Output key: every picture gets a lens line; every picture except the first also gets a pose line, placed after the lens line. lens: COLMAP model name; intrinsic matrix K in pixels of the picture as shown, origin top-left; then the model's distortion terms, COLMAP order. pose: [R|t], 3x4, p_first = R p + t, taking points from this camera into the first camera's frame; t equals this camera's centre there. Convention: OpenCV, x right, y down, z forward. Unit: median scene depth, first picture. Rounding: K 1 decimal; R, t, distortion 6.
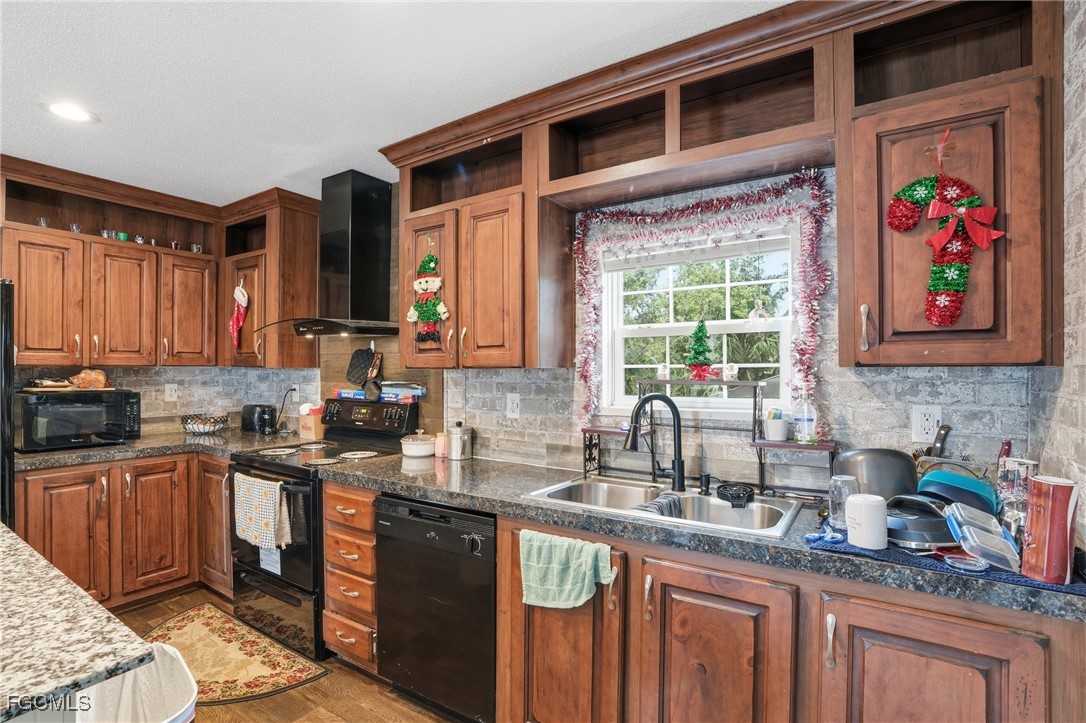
lens RADIAL K [[506.7, 0, 540.9], [0, 506.7, 373.0], [0, 0, 1]] dist [-0.069779, 0.023690]
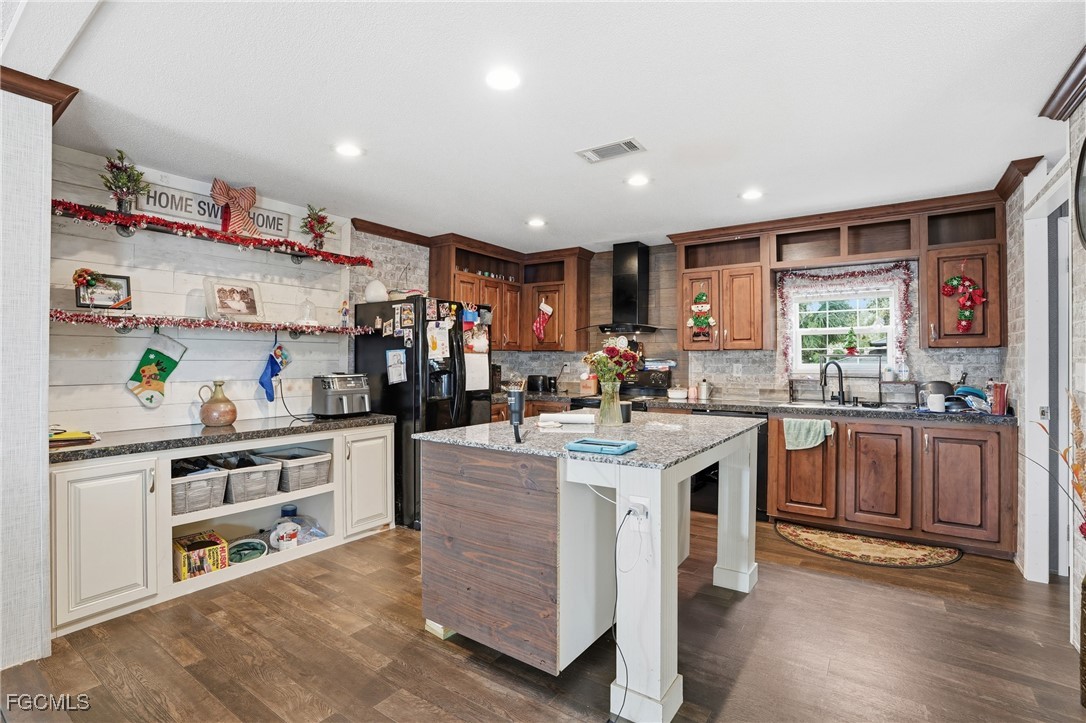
lens RADIAL K [[504.2, 0, 536.5], [0, 504.2, 356.8], [0, 0, 1]] dist [-0.067198, 0.022956]
pose [[0.999629, 0.000025, -0.027222, -1.128627], [-0.000378, 0.999916, -0.012961, 0.056937], [0.027219, 0.012967, 0.999545, -1.341616]]
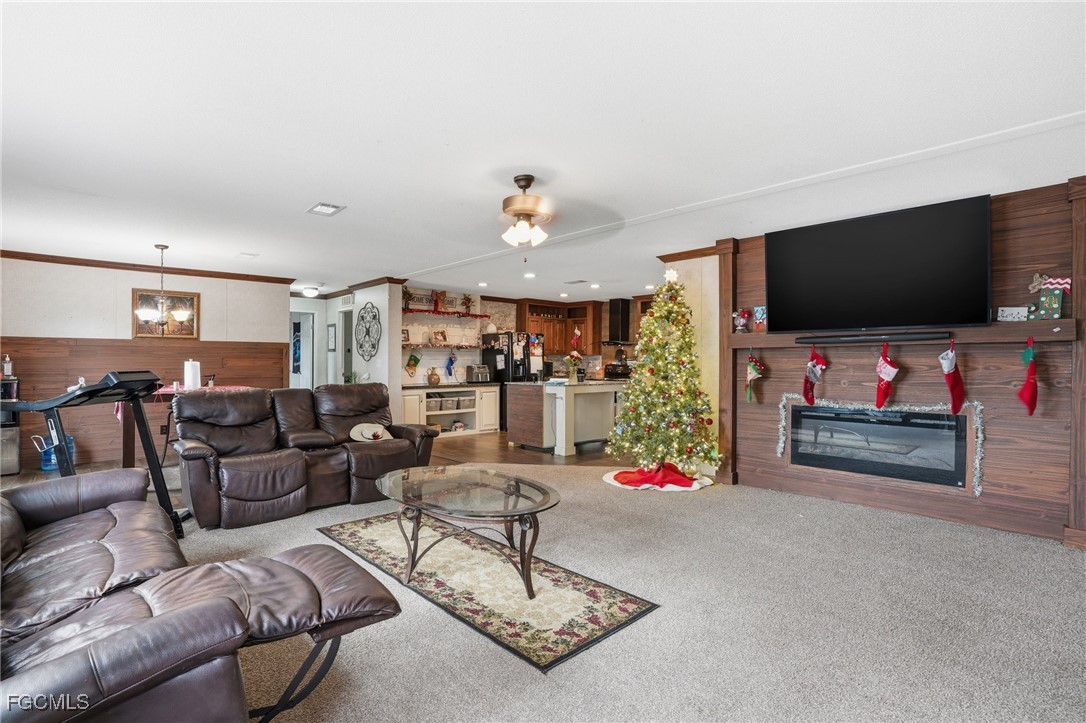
lens RADIAL K [[504.2, 0, 536.5], [0, 504.2, 356.8], [0, 0, 1]] dist [-0.067198, 0.022956]
pose [[0.973312, 0.000639, -0.229485, -0.232433], [-0.004052, 0.999888, -0.014402, 0.091250], [0.229450, 0.014948, 0.973206, -4.181296]]
